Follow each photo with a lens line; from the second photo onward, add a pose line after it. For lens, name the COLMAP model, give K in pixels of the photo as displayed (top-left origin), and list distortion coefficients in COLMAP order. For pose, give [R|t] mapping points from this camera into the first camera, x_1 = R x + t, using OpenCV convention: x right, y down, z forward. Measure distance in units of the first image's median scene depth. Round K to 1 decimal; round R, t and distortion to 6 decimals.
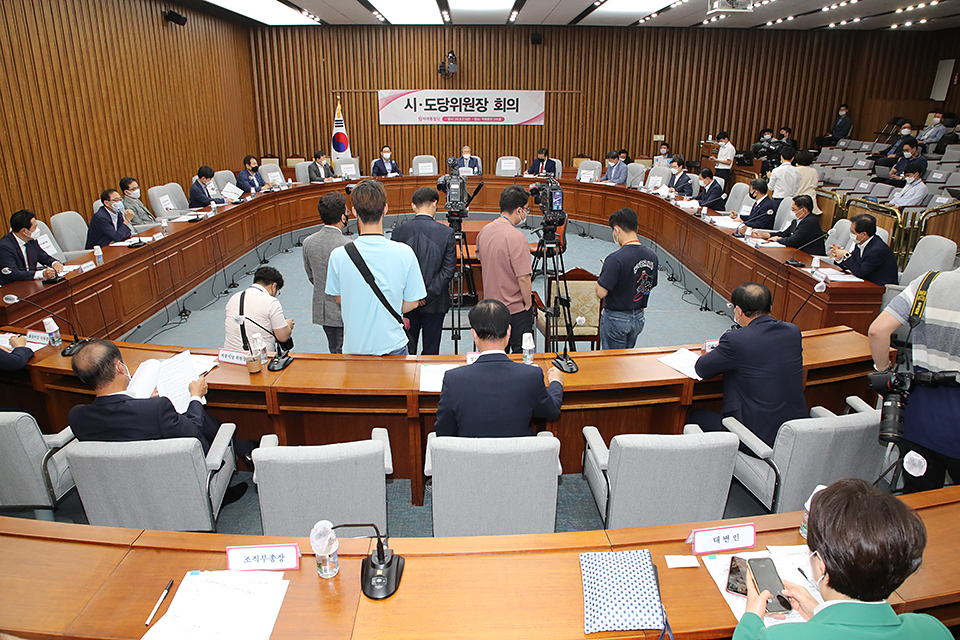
lens RADIAL K [[667.7, 0, 480.0], [0, 667.7, 320.0], [0, 0, 1]] dist [-0.045382, -0.000170]
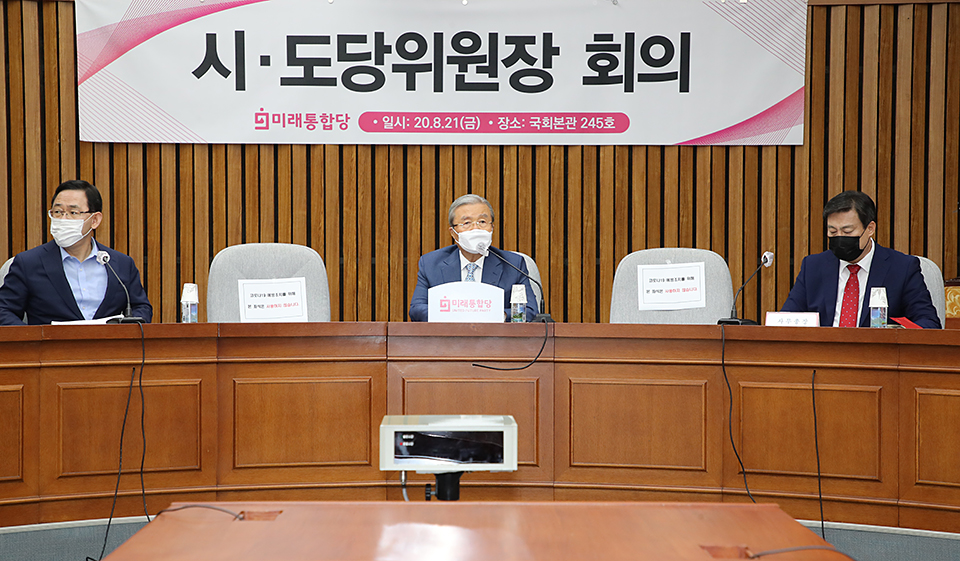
lens RADIAL K [[1790.8, 0, 479.5], [0, 1790.8, 313.0], [0, 0, 1]] dist [0.325204, -0.027774]
pose [[0.999991, -0.003395, 0.002577, -0.016982], [0.004023, 0.951548, -0.307473, -0.048142], [-0.001408, 0.307481, 0.951553, 0.430379]]
